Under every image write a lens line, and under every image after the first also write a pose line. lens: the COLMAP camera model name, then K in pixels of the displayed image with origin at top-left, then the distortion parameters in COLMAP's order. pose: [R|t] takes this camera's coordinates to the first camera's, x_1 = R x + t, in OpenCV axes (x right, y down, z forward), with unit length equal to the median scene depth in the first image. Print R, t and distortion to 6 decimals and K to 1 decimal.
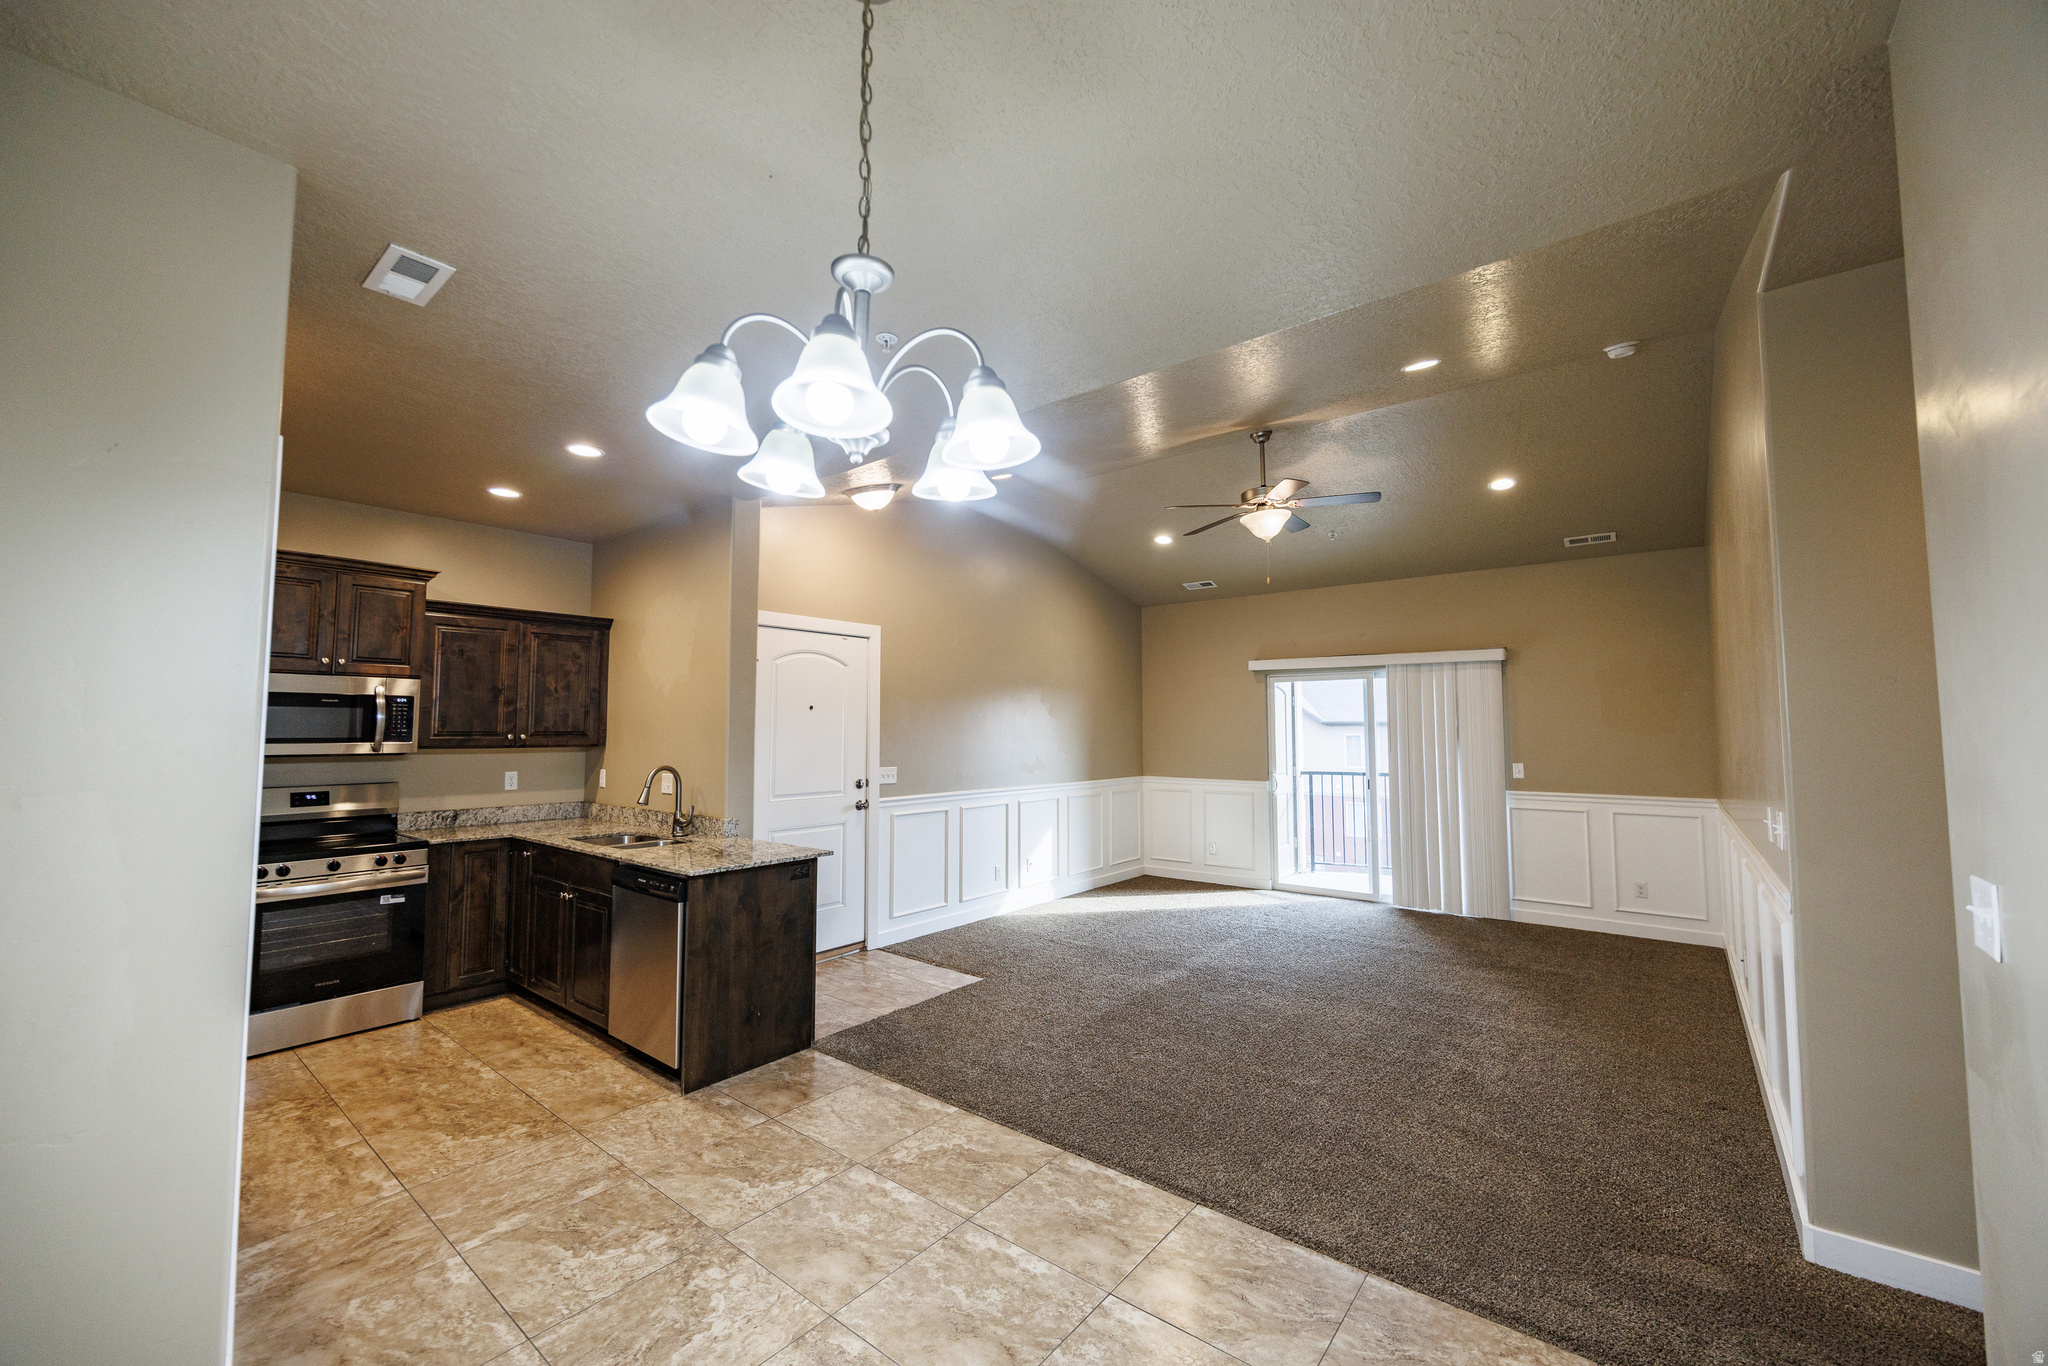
lens RADIAL K [[797.3, 0, 1028.5], [0, 797.3, 683.6], [0, 0, 1]] dist [-0.001057, 0.000105]
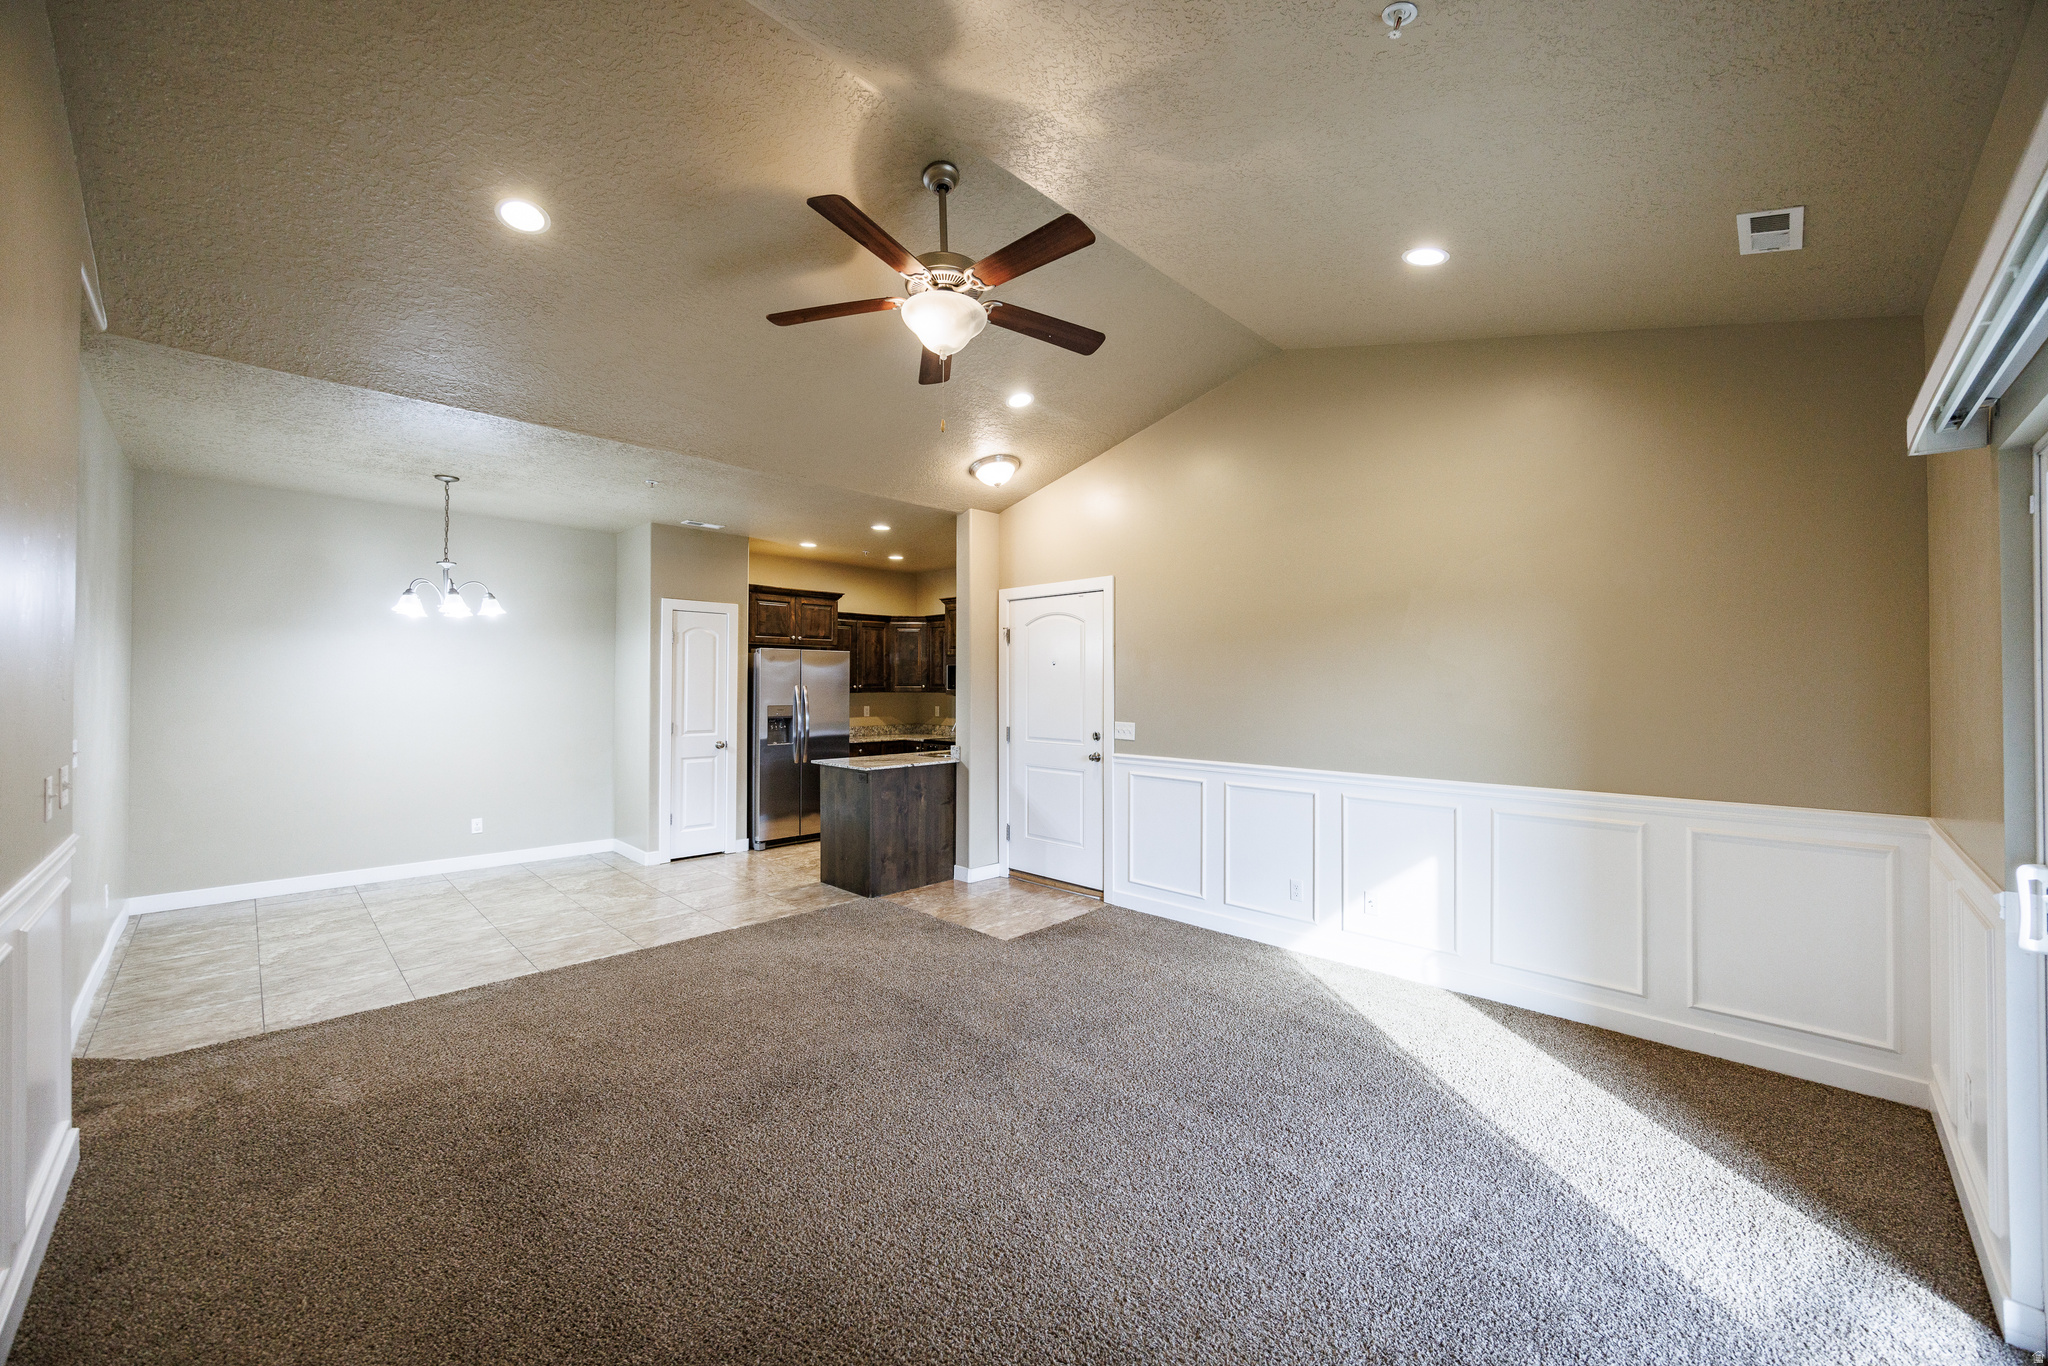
lens RADIAL K [[779.1, 0, 1024.0], [0, 779.1, 683.0], [0, 0, 1]] dist [-0.009414, 0.000135]
pose [[-0.111895, 0.000336, -0.993720, 0.949943], [0.058761, 0.998252, -0.006279, 0.071239], [0.991981, -0.059094, -0.111719, 1.237374]]
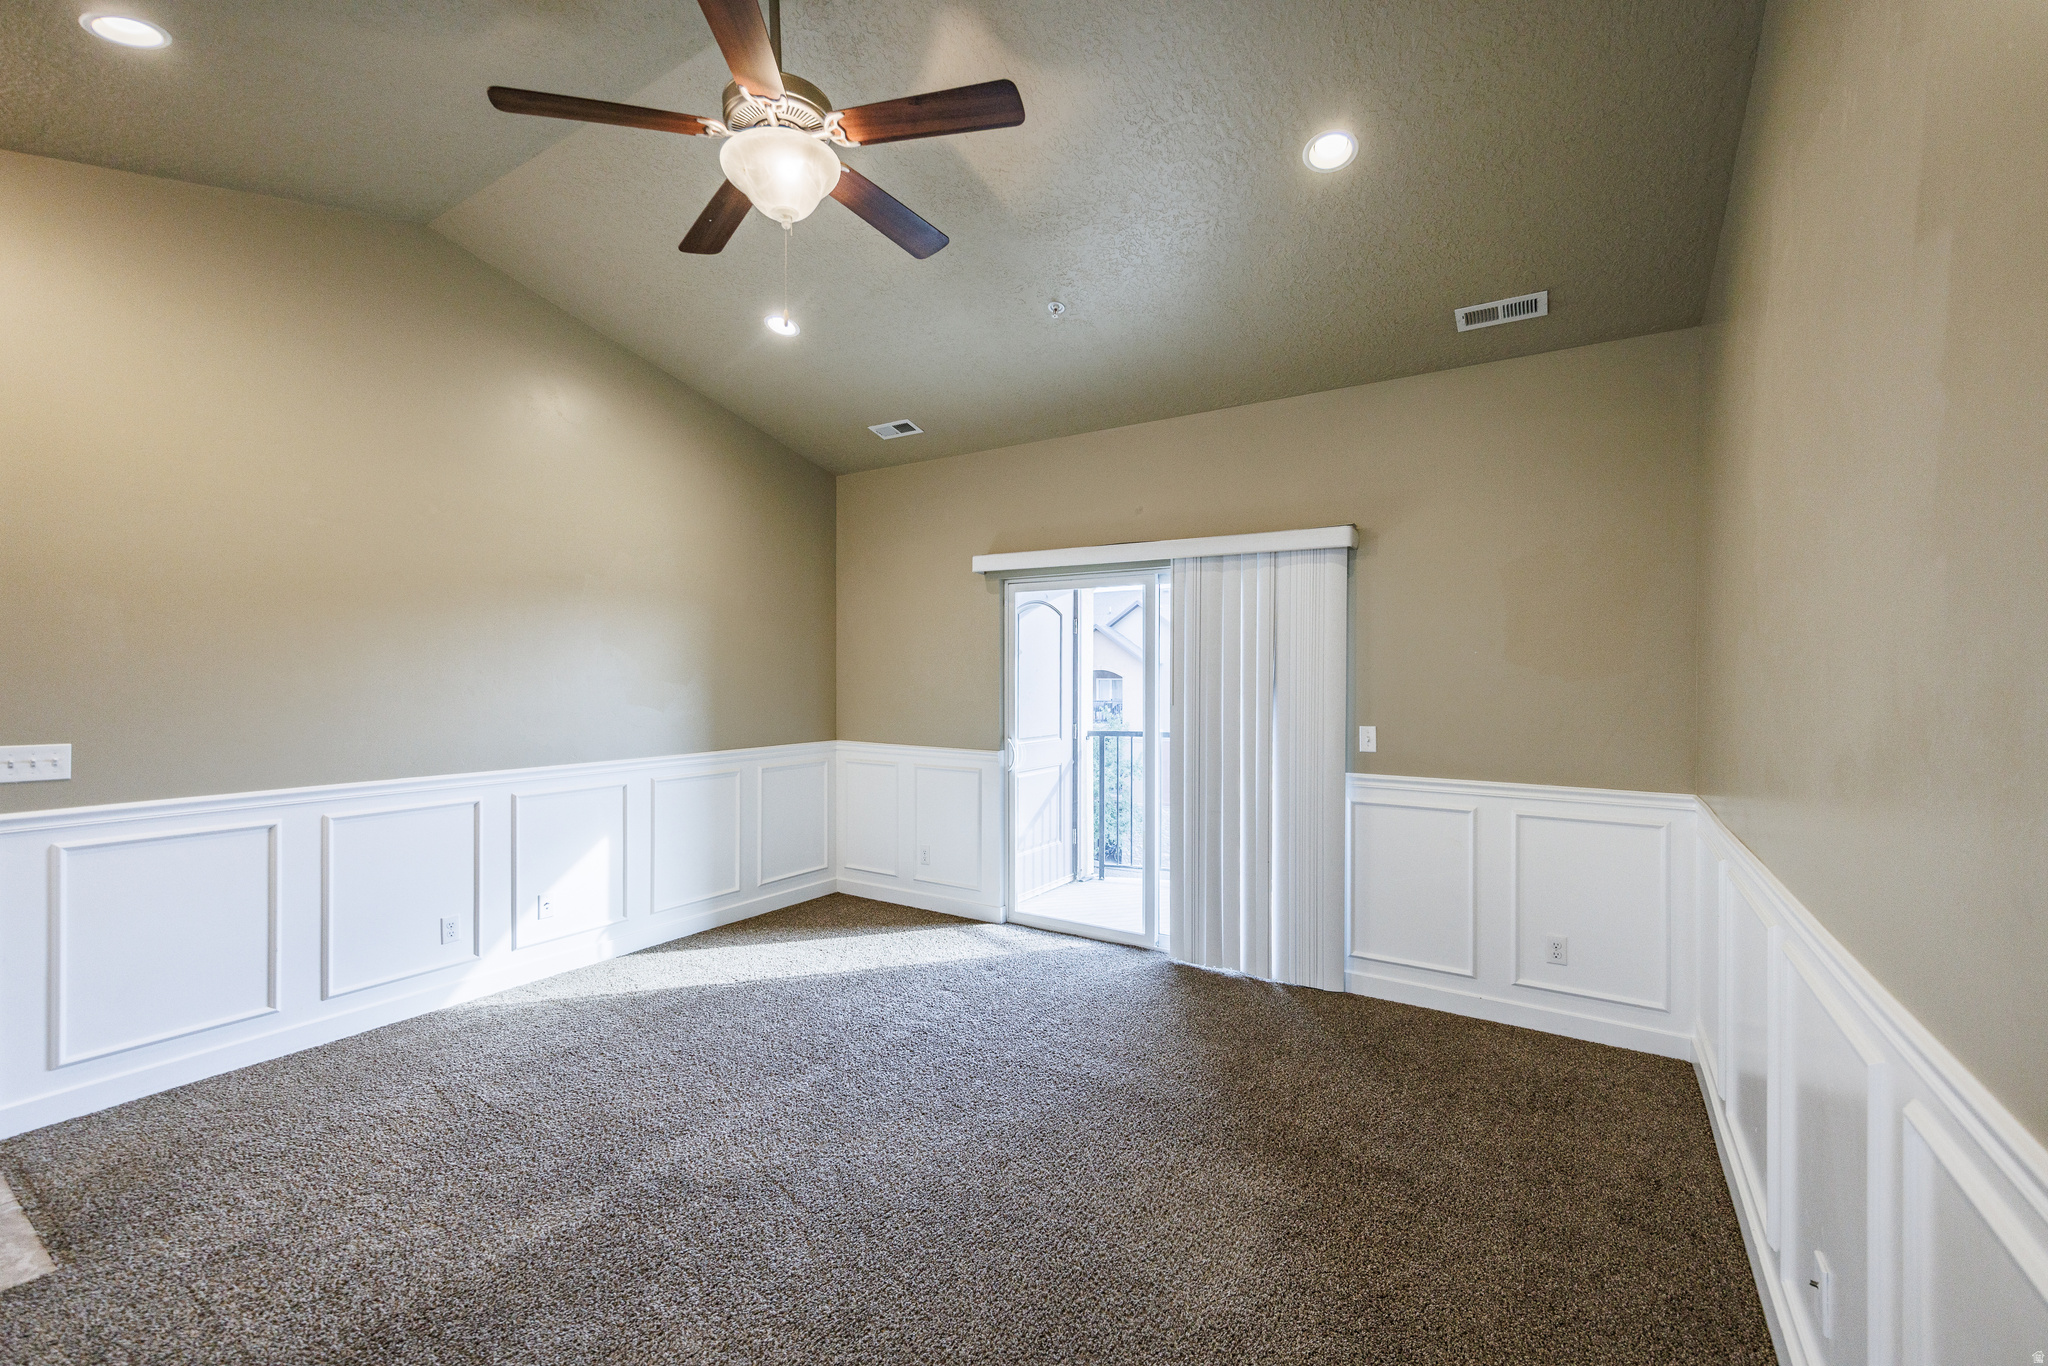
lens RADIAL K [[849.9, 0, 1024.0], [0, 849.9, 683.0], [0, 0, 1]] dist [0.000723, 0.000223]
pose [[0.994984, 0.000597, 0.100033, 0.425454], [-0.007572, 0.997563, 0.069361, 0.039387], [-0.099748, -0.069771, 0.992564, 0.579116]]
